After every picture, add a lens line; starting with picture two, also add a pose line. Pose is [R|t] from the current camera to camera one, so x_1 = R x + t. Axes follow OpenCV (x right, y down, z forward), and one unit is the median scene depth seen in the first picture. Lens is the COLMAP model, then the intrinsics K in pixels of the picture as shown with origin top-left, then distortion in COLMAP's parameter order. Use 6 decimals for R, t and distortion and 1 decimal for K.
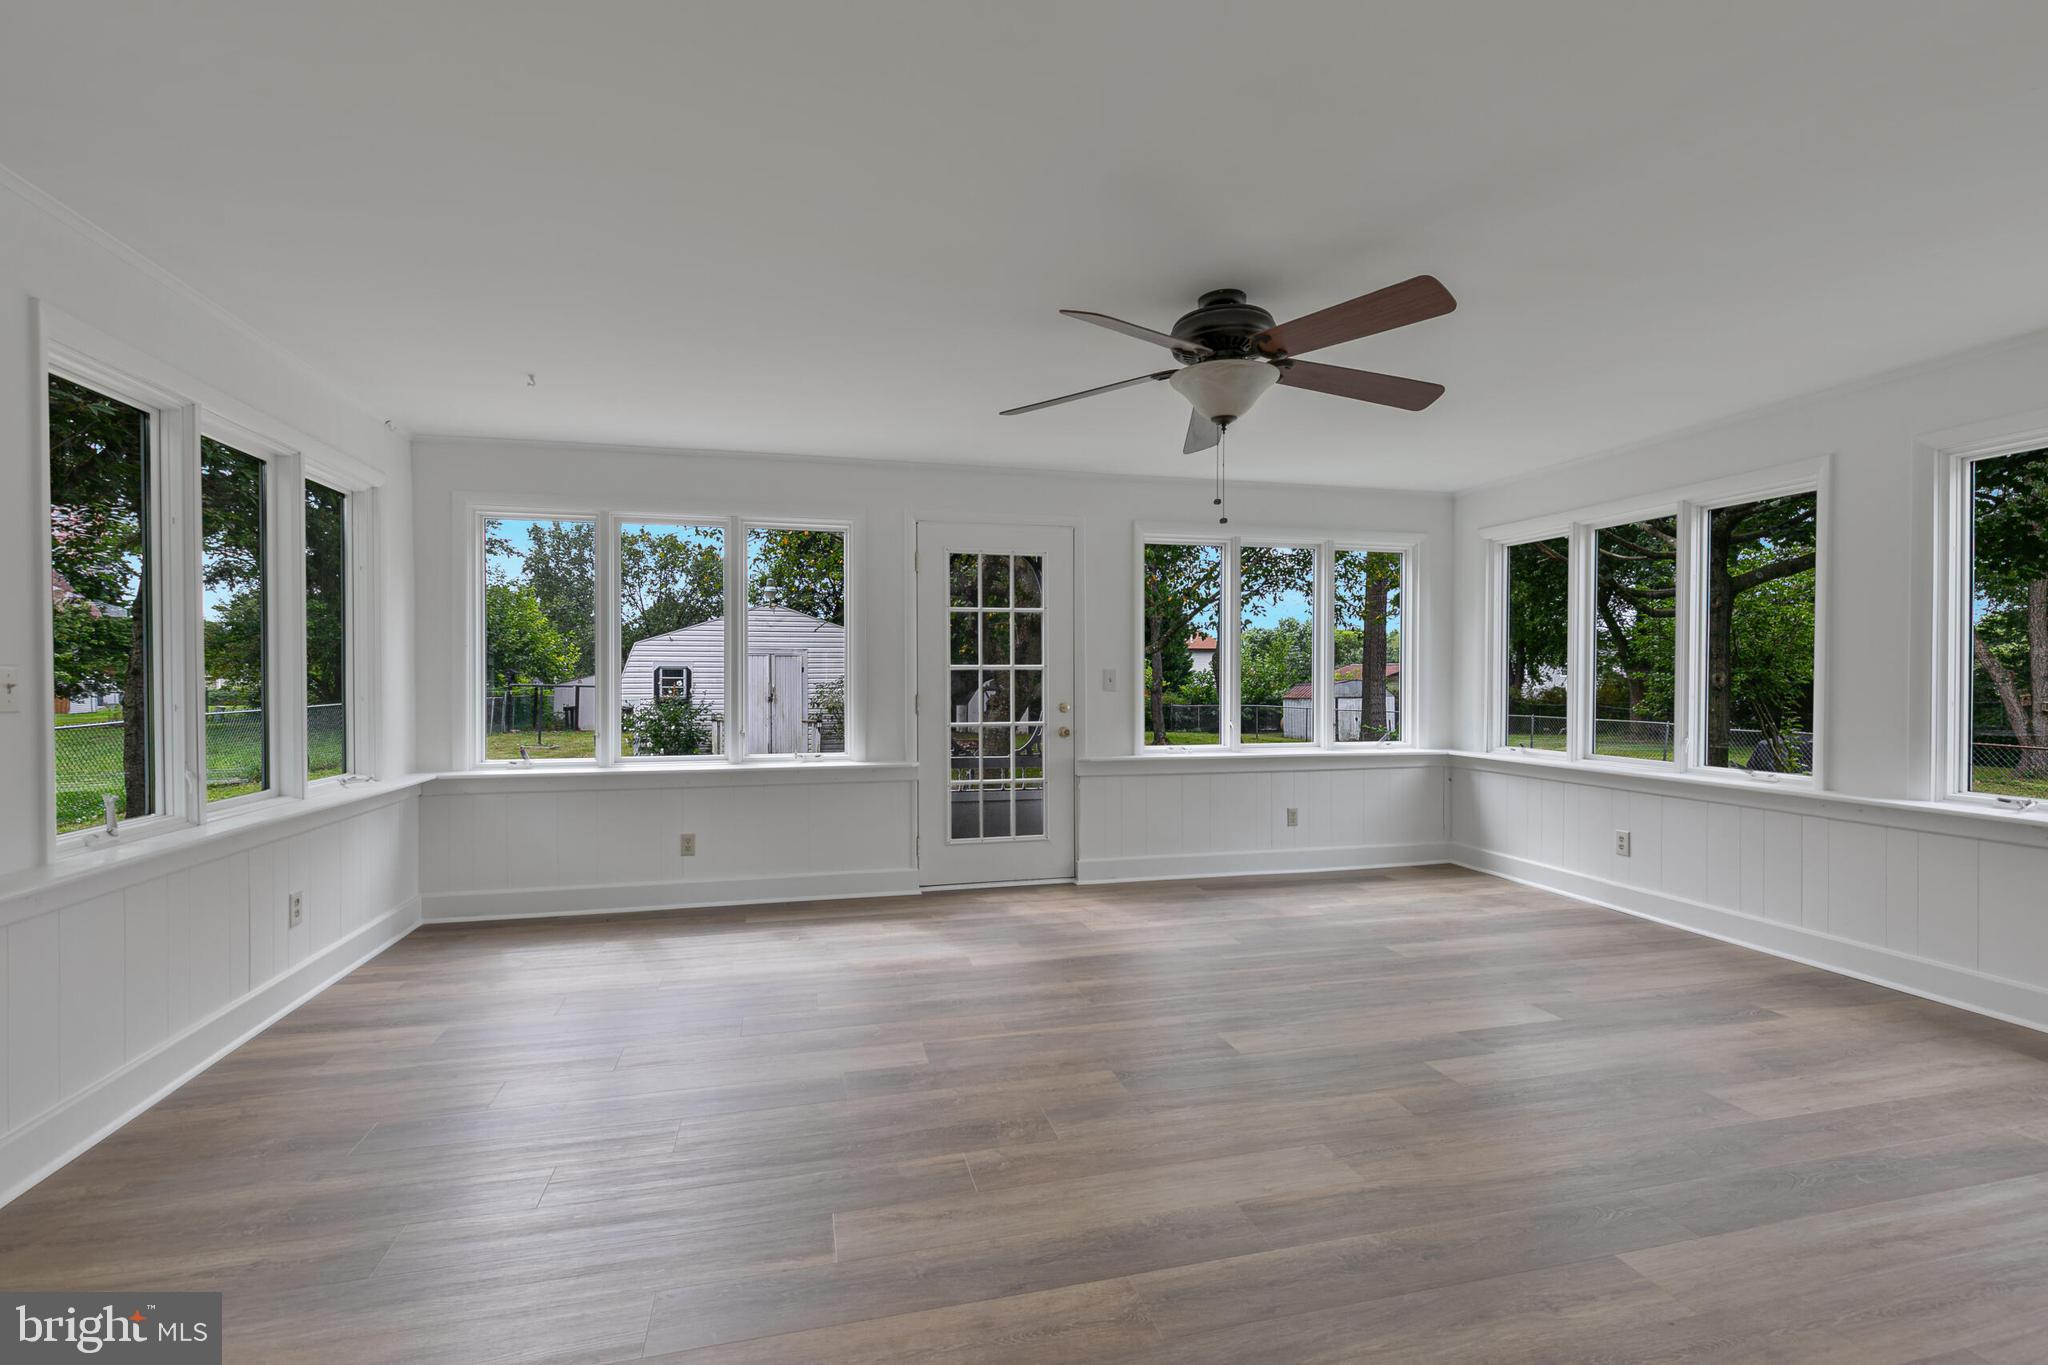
lens RADIAL K [[917.7, 0, 1016.4], [0, 917.7, 680.1], [0, 0, 1]] dist [0.003691, -0.000980]
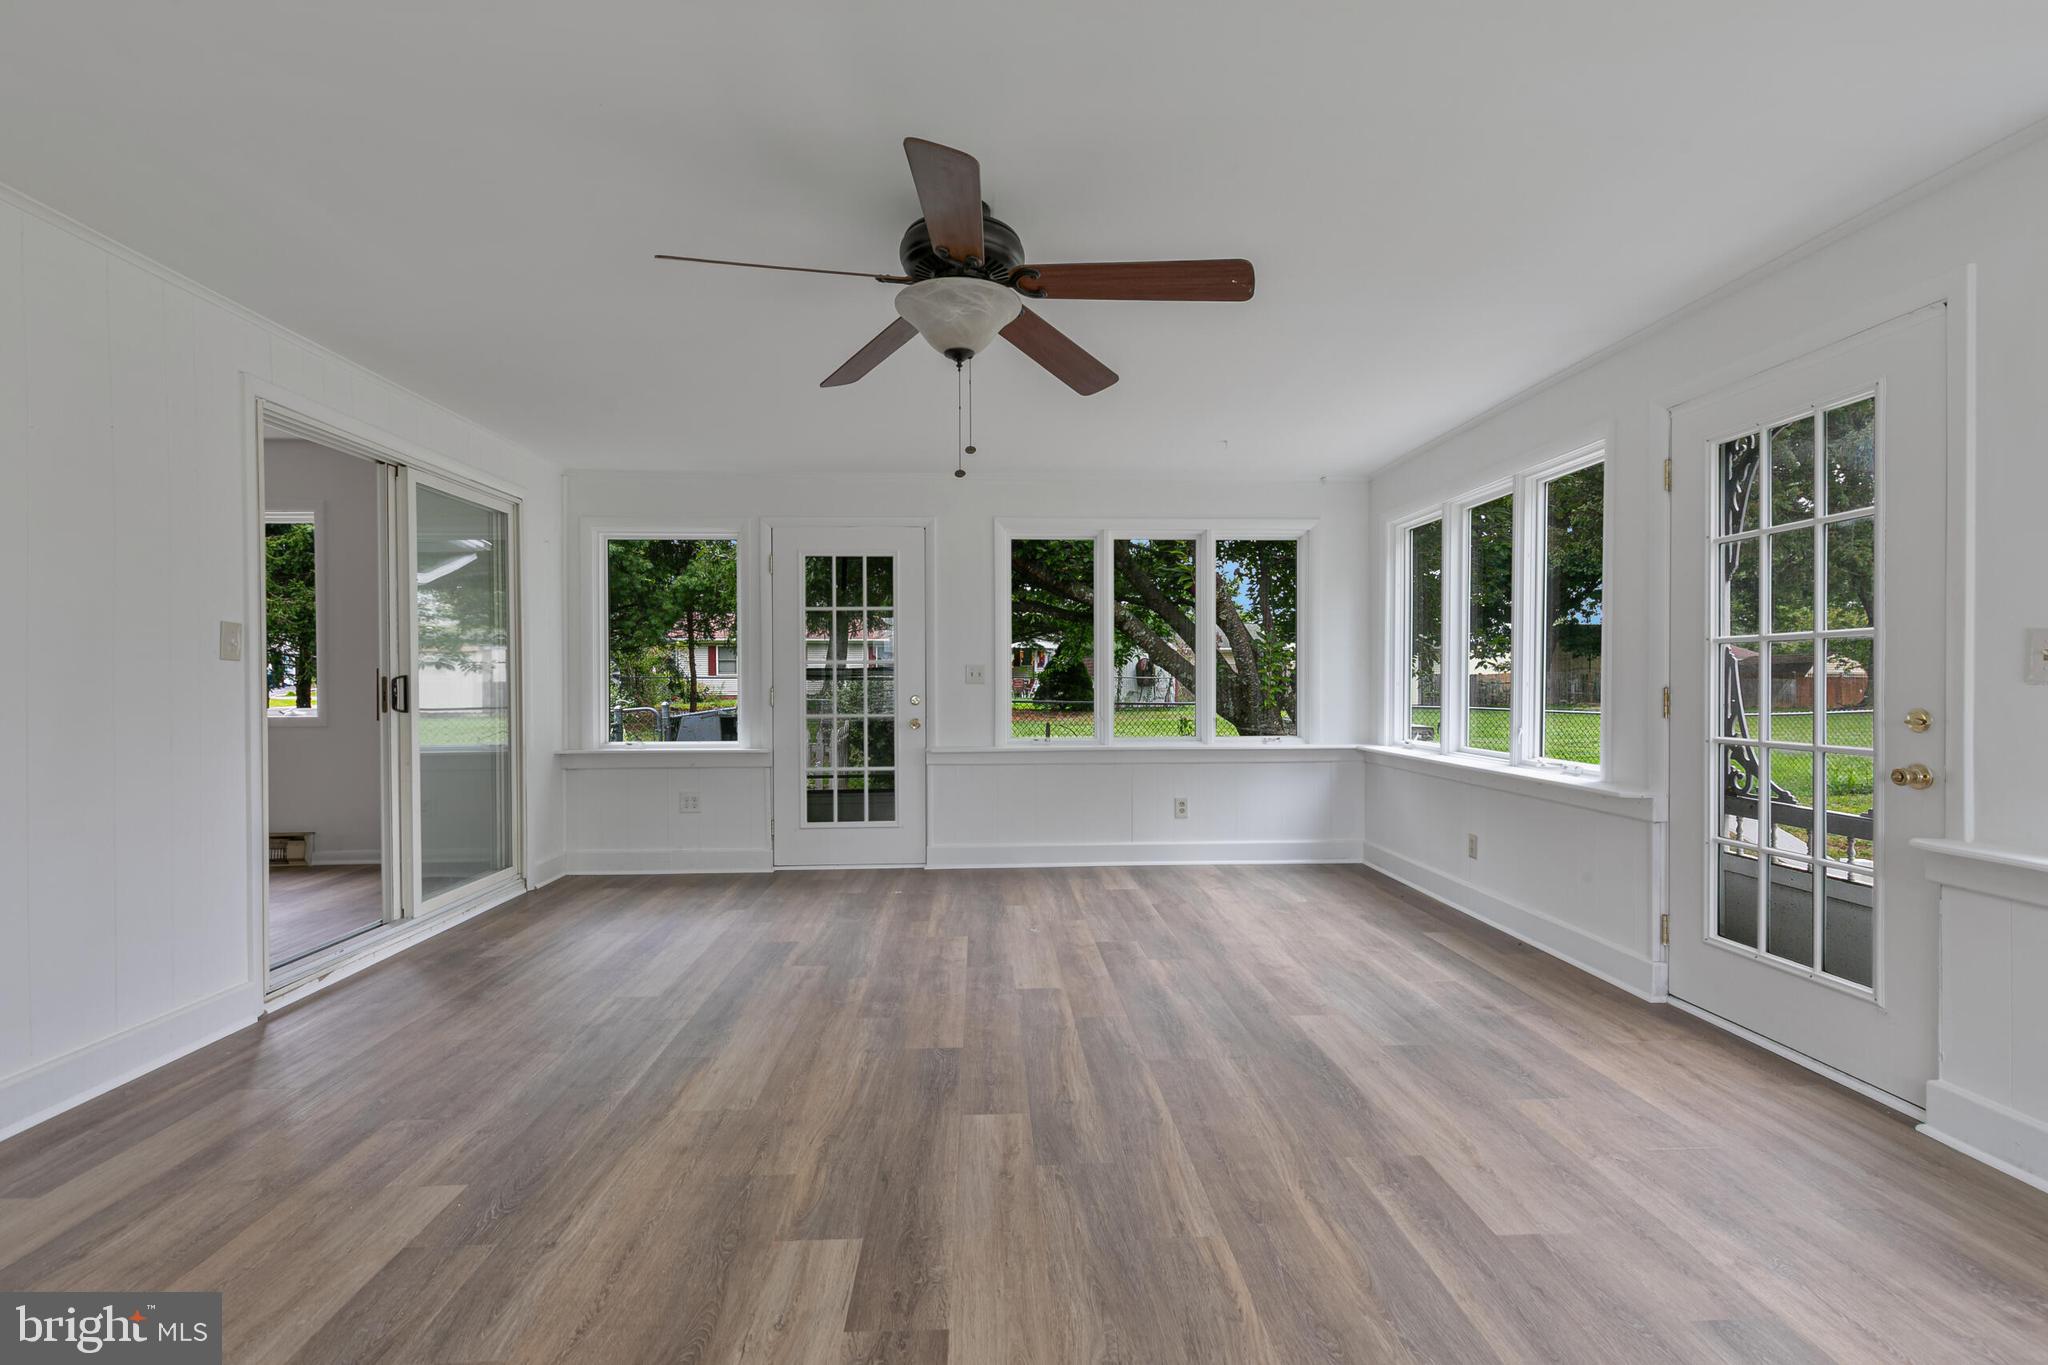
lens RADIAL K [[917.7, 0, 1027.0], [0, 917.7, 683.9], [0, 0, 1]] dist [0.003691, -0.000980]
pose [[-0.189060, 0.007760, -0.981935, 0.569363], [0.000477, 0.999969, 0.007811, 0.008317], [0.981965, 0.001009, -0.189058, 0.664862]]
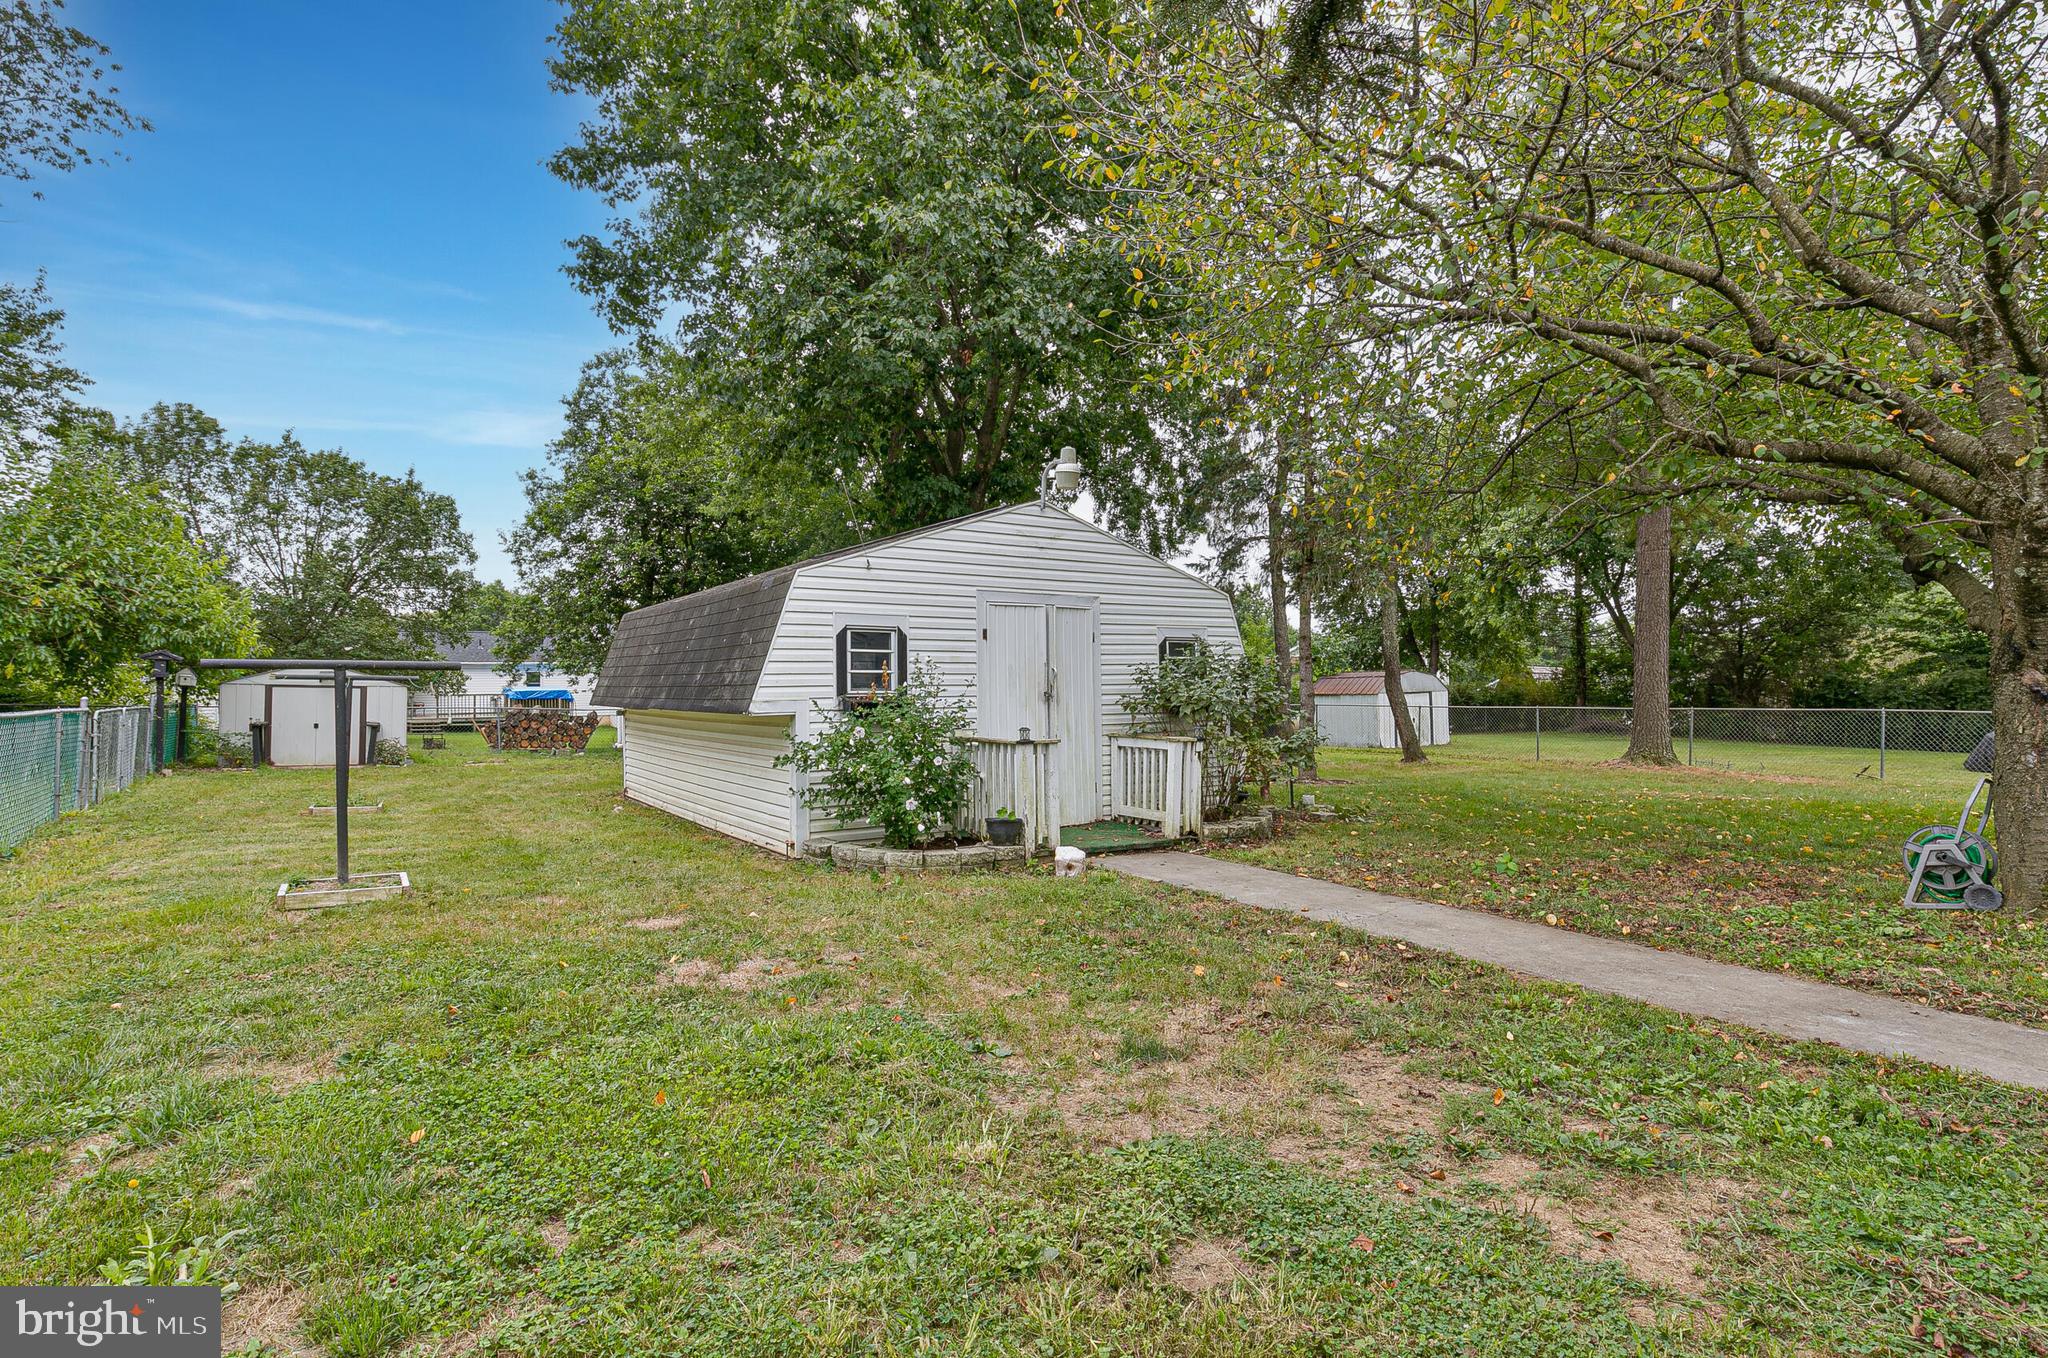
lens RADIAL K [[1021.4, 0, 1019.1], [0, 1021.4, 675.7], [0, 0, 1]] dist [-0.009359, 0.000978]
pose [[0.937950, -0.004209, 0.346744, -1.600237], [0.006897, 0.999955, -0.006519, 0.044959], [-0.346701, 0.008506, 0.937937, 1.671384]]
